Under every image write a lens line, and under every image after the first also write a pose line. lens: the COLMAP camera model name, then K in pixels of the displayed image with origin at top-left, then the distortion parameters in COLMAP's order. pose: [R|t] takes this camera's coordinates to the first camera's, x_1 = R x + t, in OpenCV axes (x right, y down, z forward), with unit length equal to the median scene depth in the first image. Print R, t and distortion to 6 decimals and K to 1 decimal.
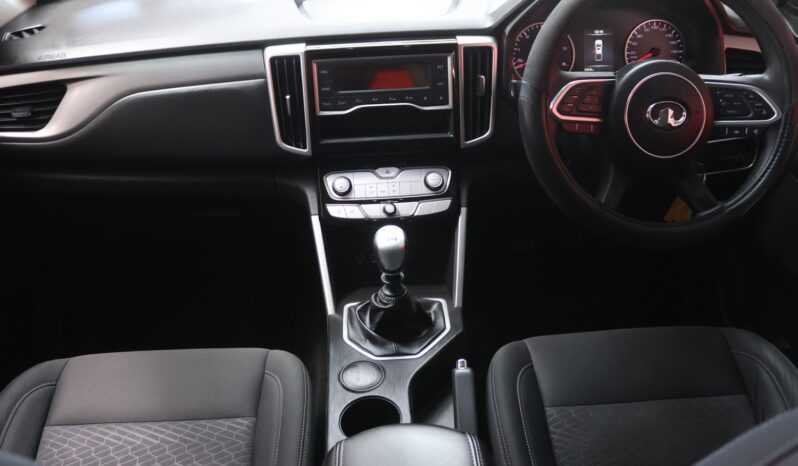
lens RADIAL K [[677.3, 0, 399.0], [0, 677.3, 233.0], [0, 0, 1]] dist [-0.130911, 0.018979]
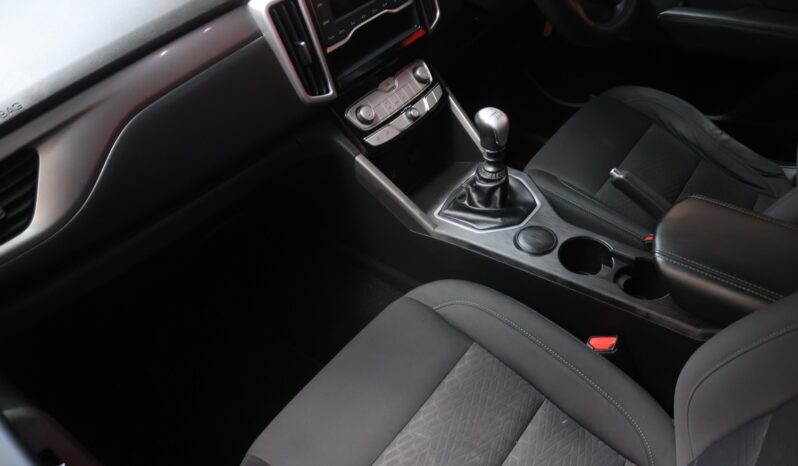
lens RADIAL K [[677.3, 0, 399.0], [0, 677.3, 233.0], [0, 0, 1]] dist [-0.130911, 0.018979]
pose [[0.621088, -0.509788, 0.595286, -0.720535], [0.466684, 0.850767, 0.241664, -0.137693], [-0.629647, 0.127716, 0.766312, 0.258284]]
